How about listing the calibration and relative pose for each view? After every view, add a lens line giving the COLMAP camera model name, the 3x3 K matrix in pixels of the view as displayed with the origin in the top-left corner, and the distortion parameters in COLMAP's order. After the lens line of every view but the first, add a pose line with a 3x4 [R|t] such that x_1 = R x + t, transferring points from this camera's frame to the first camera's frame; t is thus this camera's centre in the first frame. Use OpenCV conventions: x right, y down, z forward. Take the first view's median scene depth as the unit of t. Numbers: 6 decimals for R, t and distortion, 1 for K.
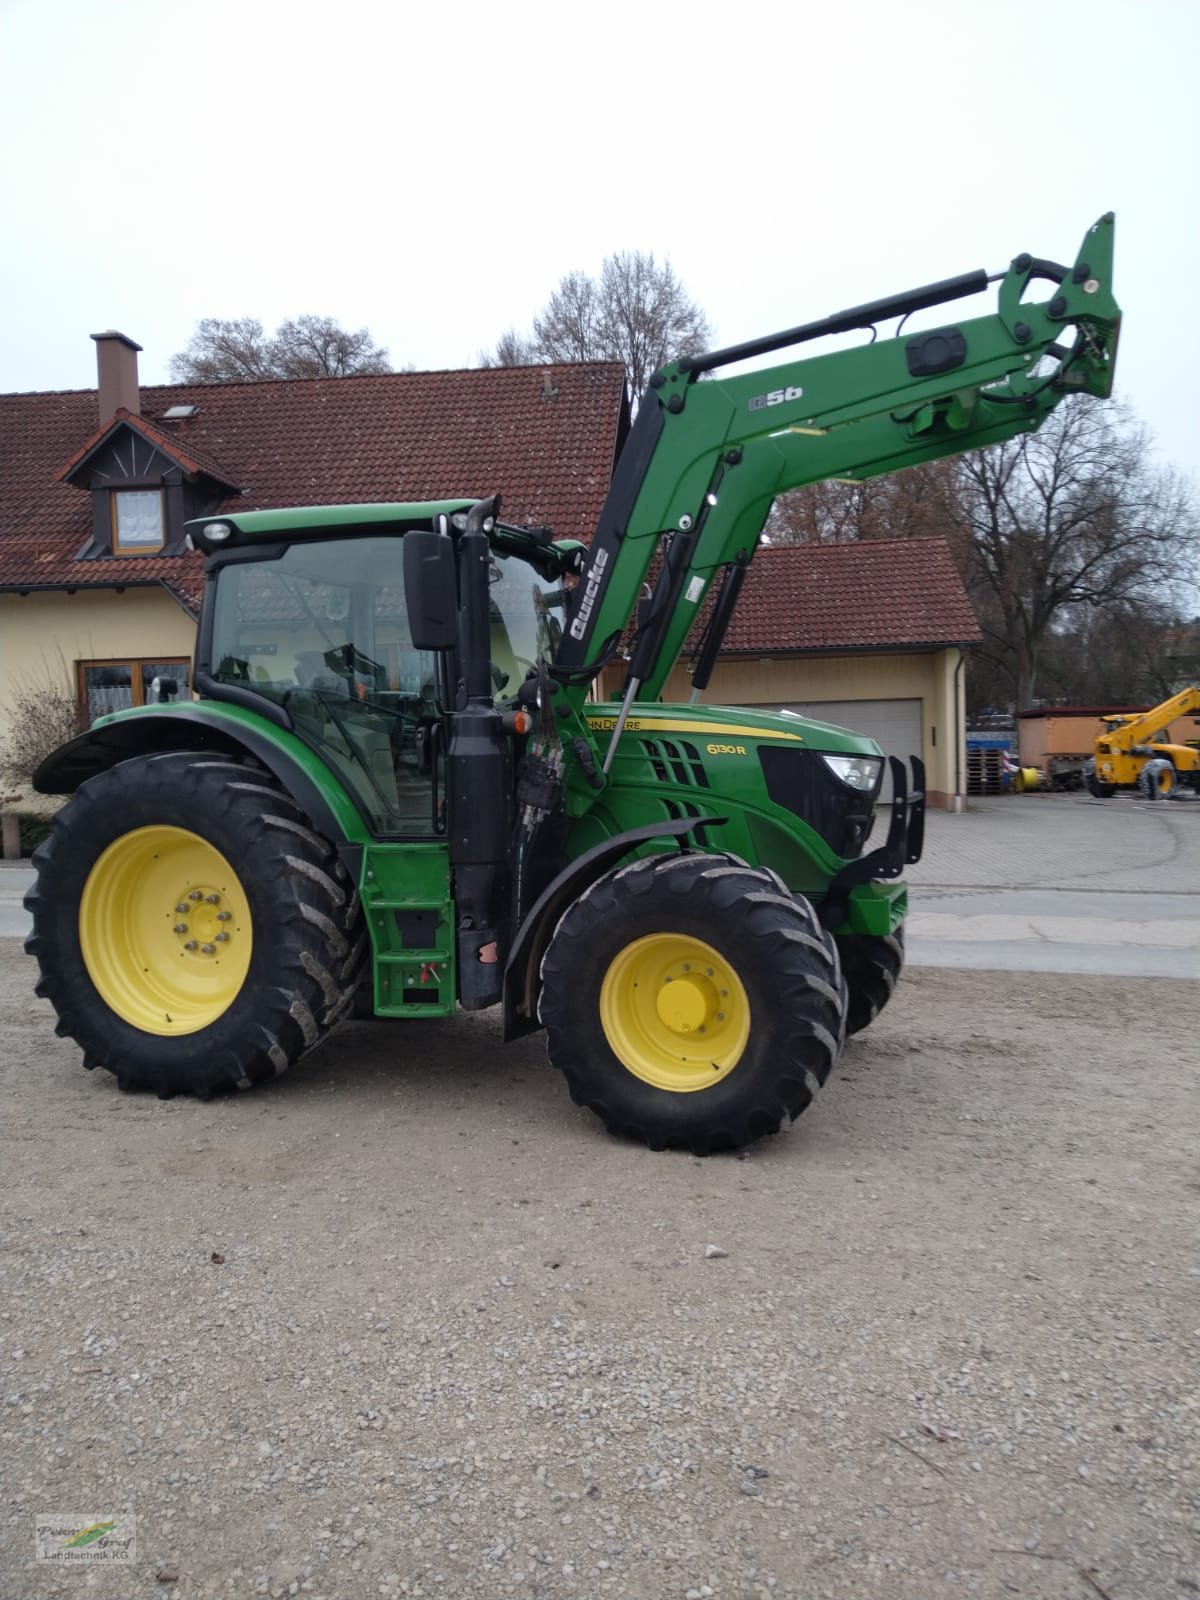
lens RADIAL K [[1241.9, 0, 637.2], [0, 1241.9, 792.2], [0, 0, 1]] dist [0.141340, -0.397728]
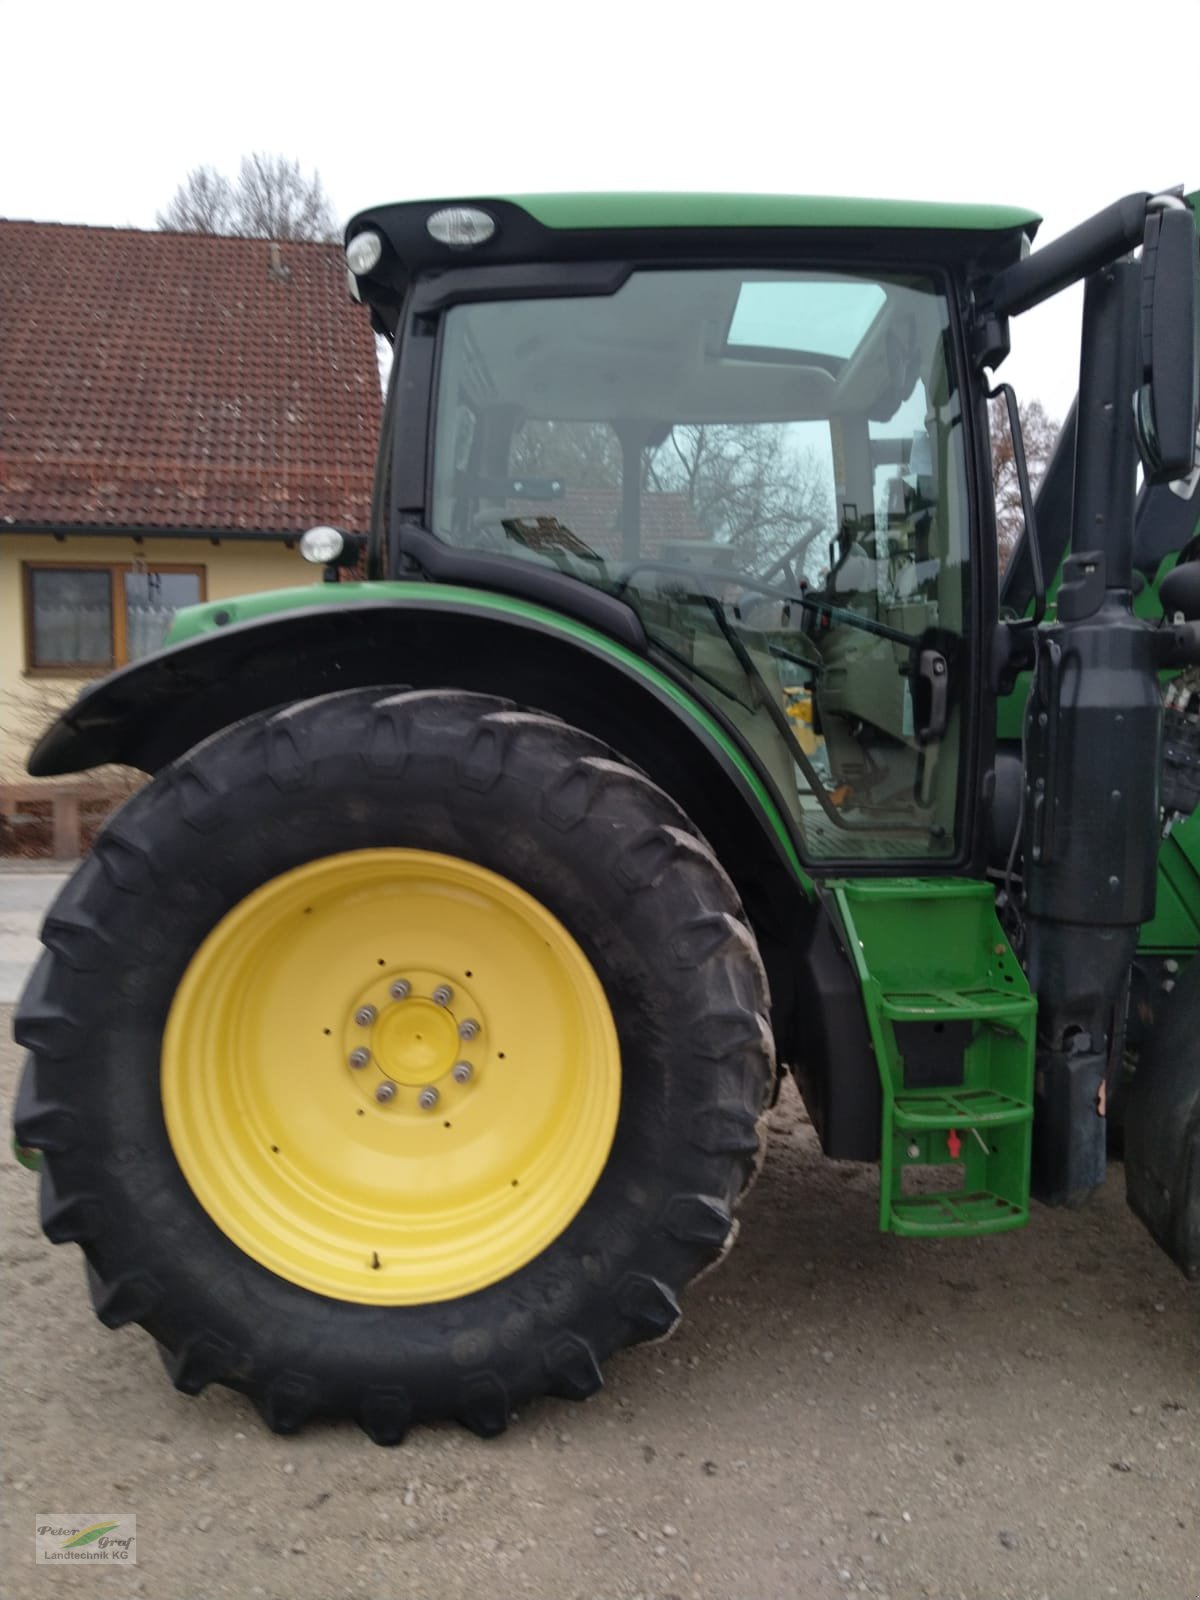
lens RADIAL K [[1248.6, 0, 629.3], [0, 1248.6, 784.6], [0, 0, 1]] dist [0.040841, -0.098579]
pose [[0.943773, 0.002427, 0.330586, -0.454280], [-0.008694, 0.999809, 0.017478, -0.005336], [-0.330480, -0.019370, 0.943614, 0.555495]]
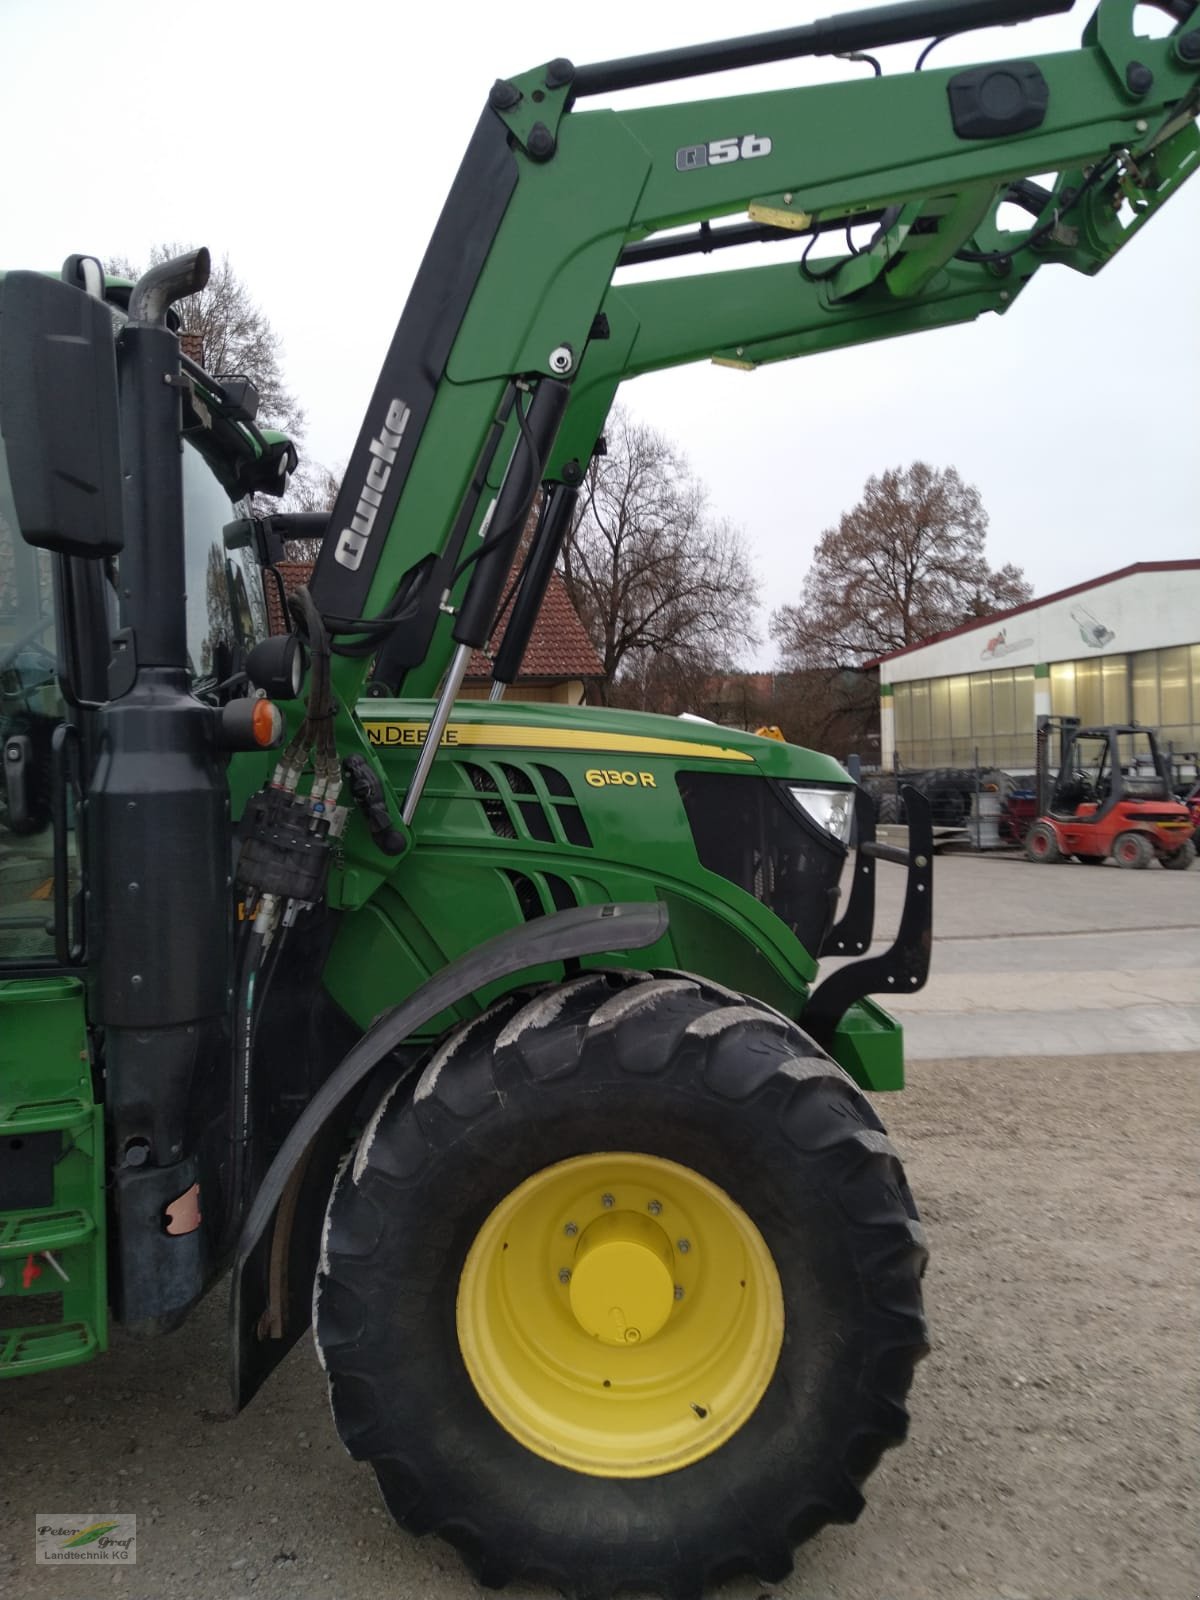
lens RADIAL K [[1237.5, 0, 626.6], [0, 1237.5, 782.2], [0, 0, 1]] dist [0.026397, -0.011173]
pose [[0.939007, -0.009190, 0.343775, -0.116758], [0.024107, 0.998943, -0.039144, -0.010236], [-0.343052, 0.045044, 0.938236, 0.470180]]
